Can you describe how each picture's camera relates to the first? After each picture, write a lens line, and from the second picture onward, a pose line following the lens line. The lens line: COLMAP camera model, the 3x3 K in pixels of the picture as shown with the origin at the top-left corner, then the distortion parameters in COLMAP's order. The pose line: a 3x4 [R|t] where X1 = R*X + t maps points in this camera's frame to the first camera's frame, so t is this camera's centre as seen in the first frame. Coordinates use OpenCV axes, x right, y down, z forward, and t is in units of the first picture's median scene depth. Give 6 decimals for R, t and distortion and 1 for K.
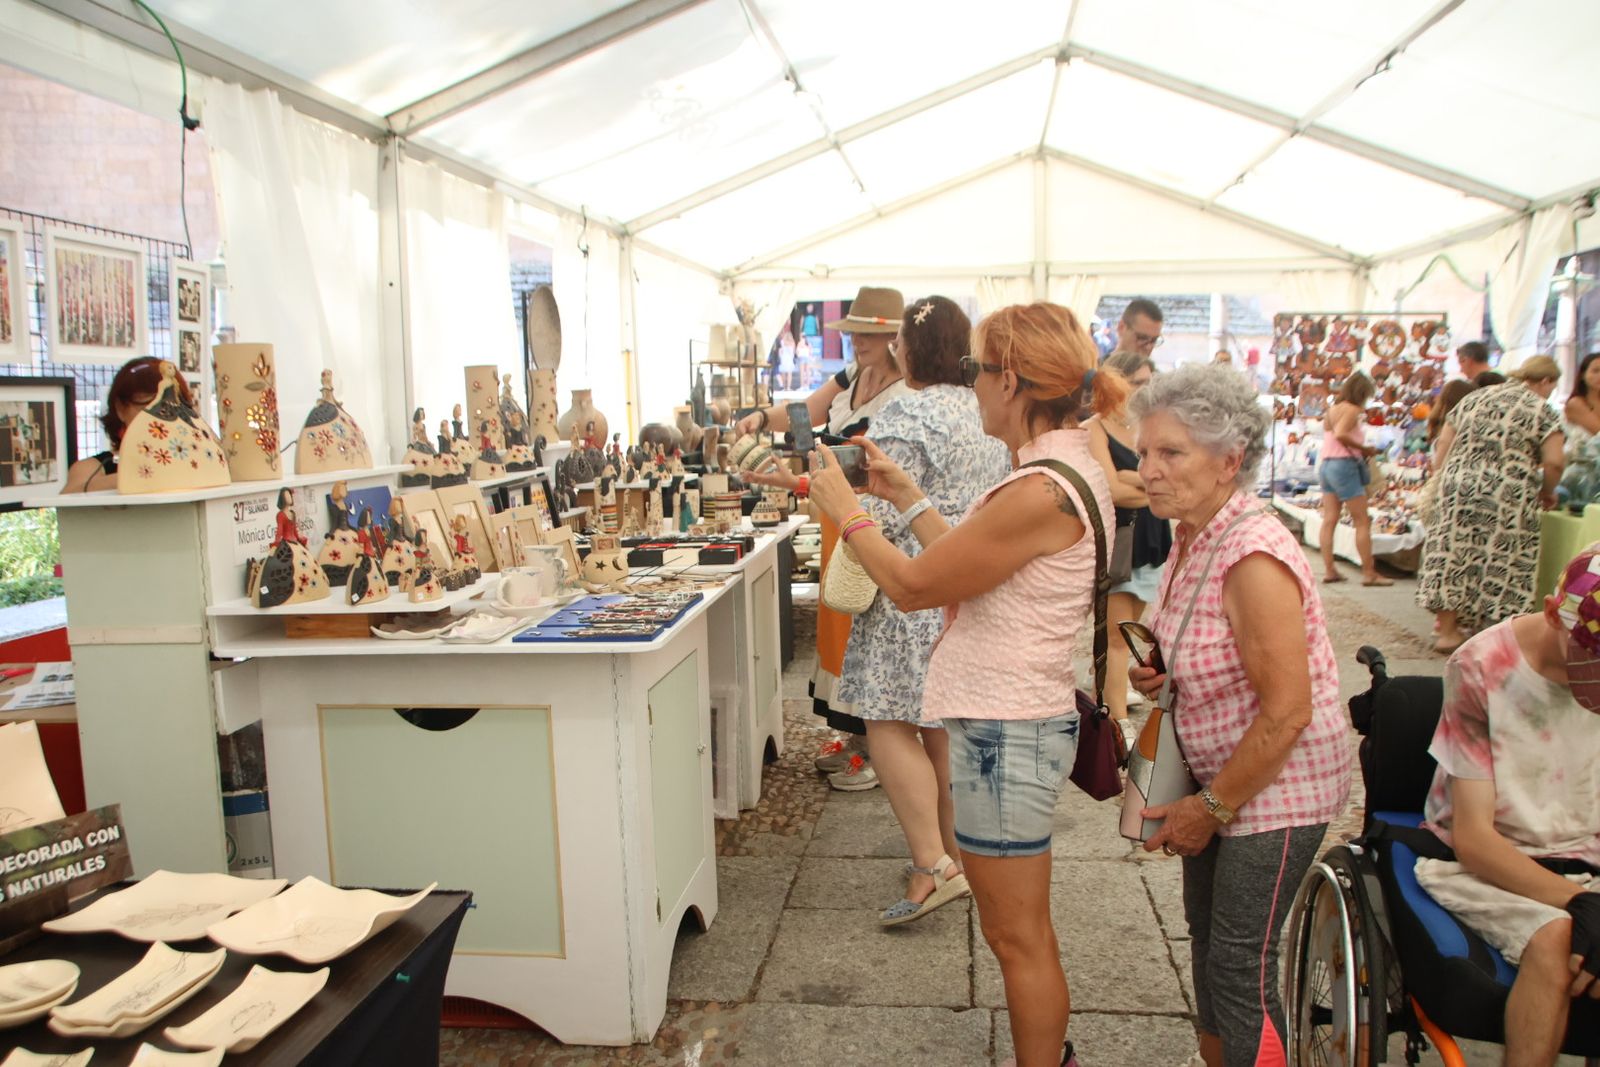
lens RADIAL K [[1352.9, 0, 799.2], [0, 1352.9, 591.9], [0, 0, 1]] dist [-0.204043, 0.228255]
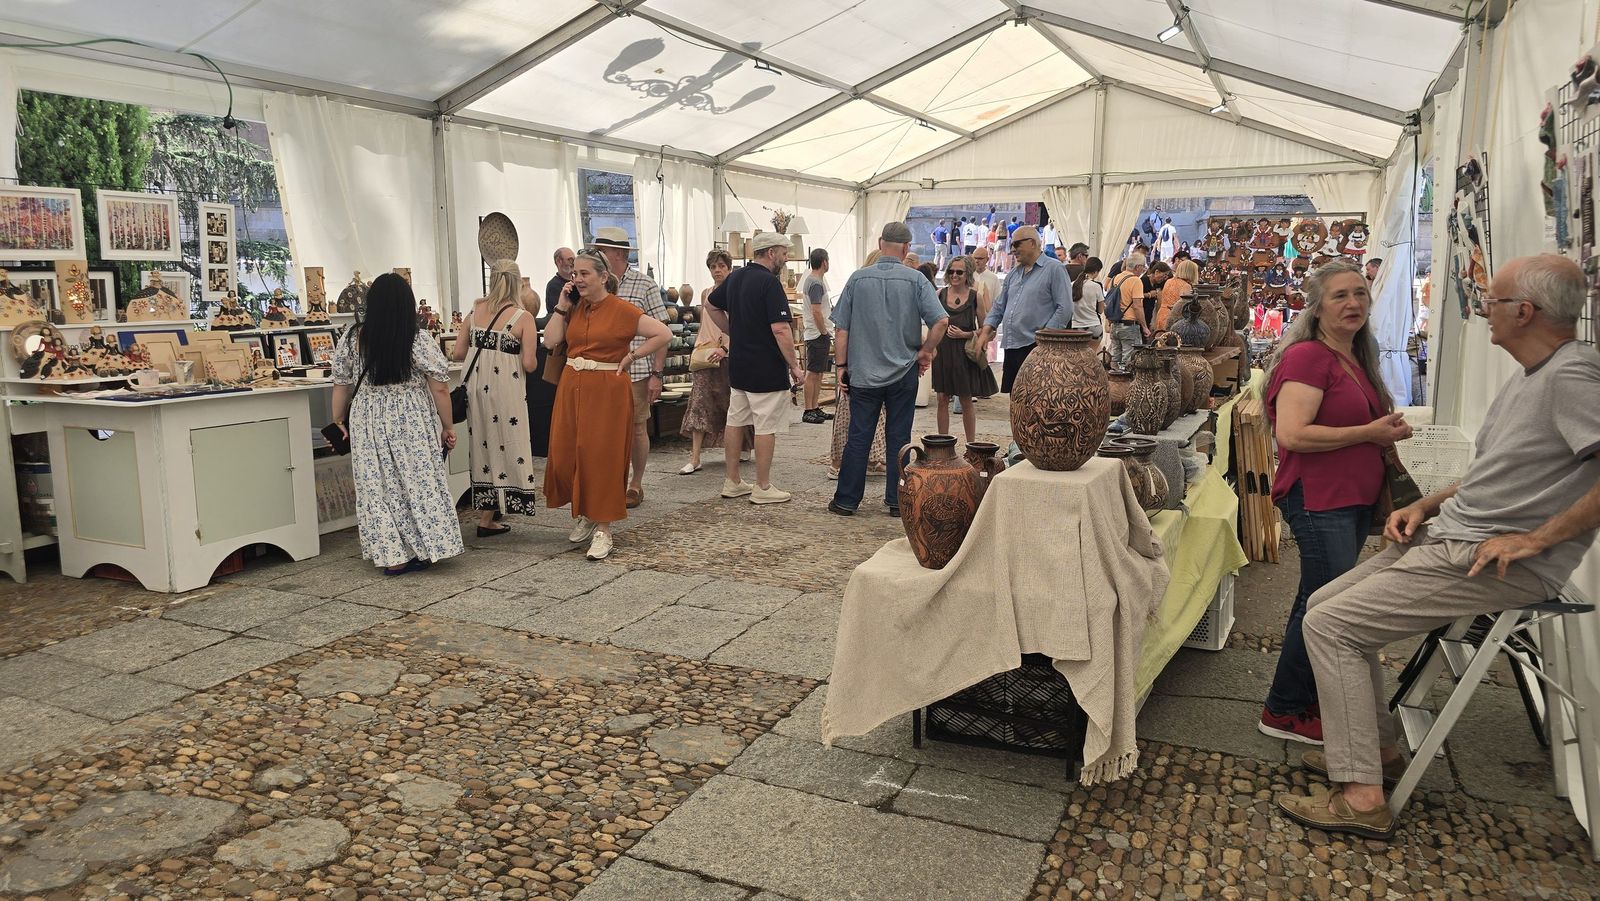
lens RADIAL K [[1074.9, 0, 800.0], [0, 1074.9, 450.5], [0, 0, 1]] dist [0.020204, -0.000153]
pose [[0.949890, 0.069200, -0.304827, 0.324178], [-0.062083, 0.997526, 0.032990, -0.002564], [0.306356, -0.012412, 0.951836, -0.084731]]
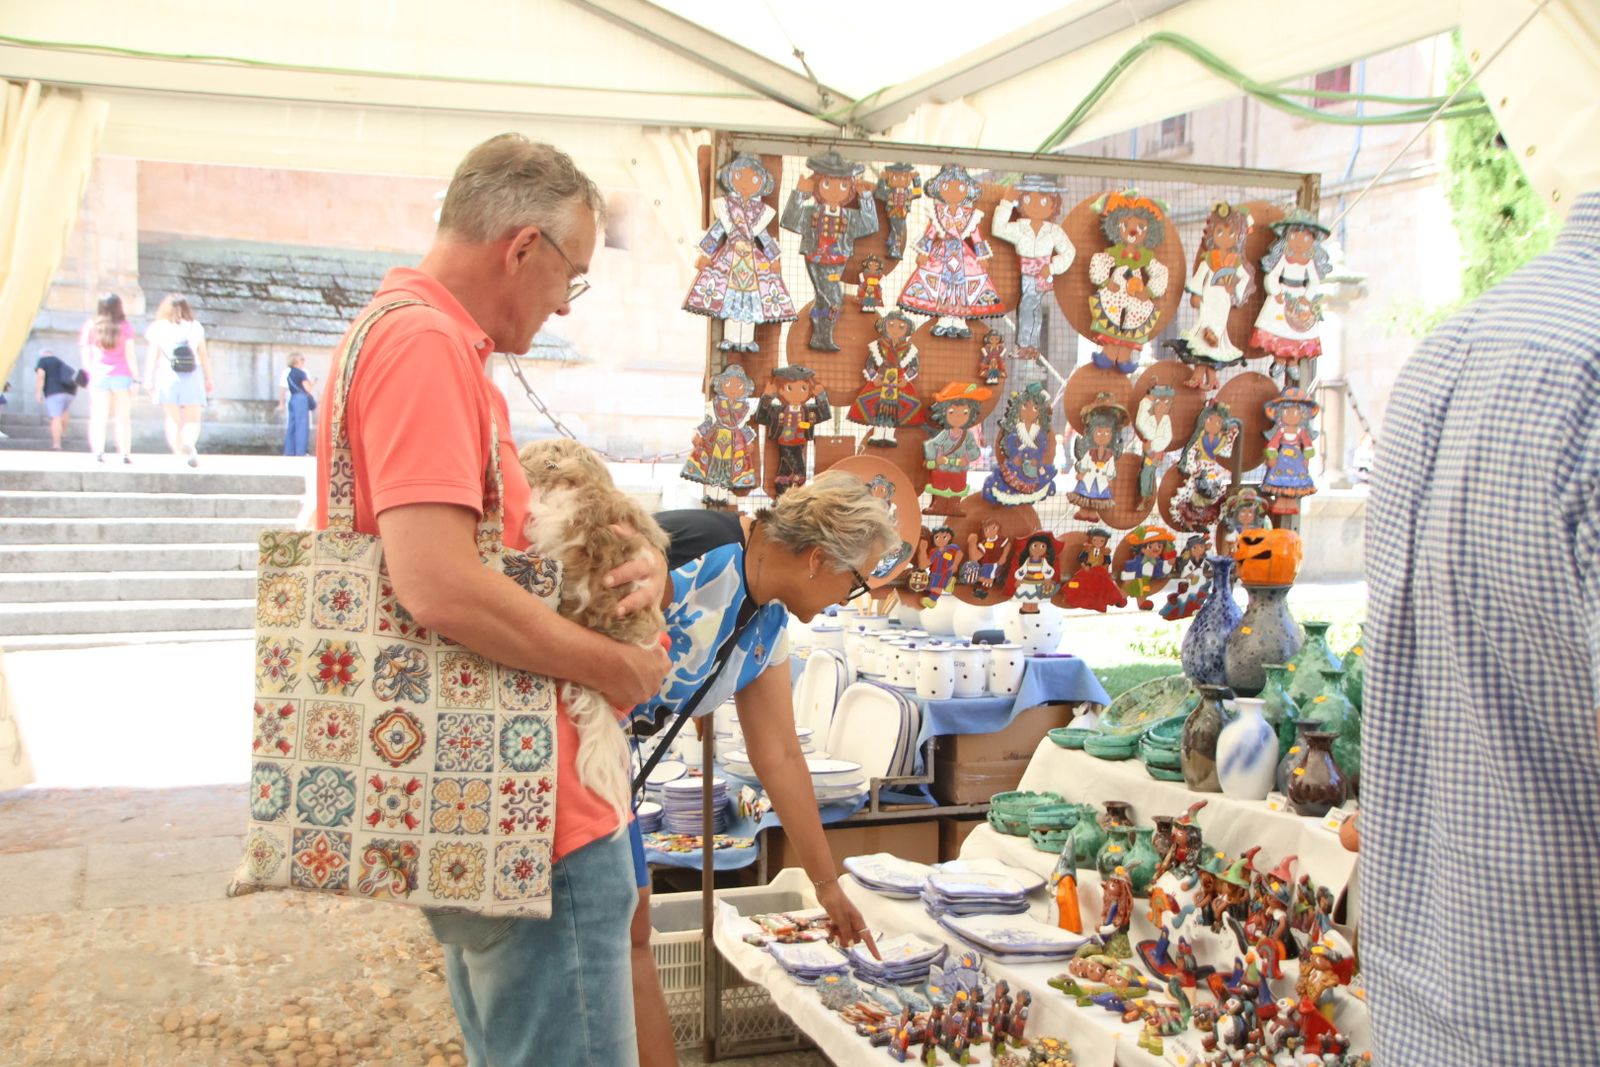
lens RADIAL K [[1714.1, 0, 800.0], [0, 1714.1, 533.5], [0, 0, 1]] dist [0.093488, 0.001218]
pose [[0.881555, -0.003100, 0.472071, 0.236215], [0.047684, 0.995449, -0.082508, -0.117789], [-0.469667, 0.095246, 0.877691, 0.739659]]
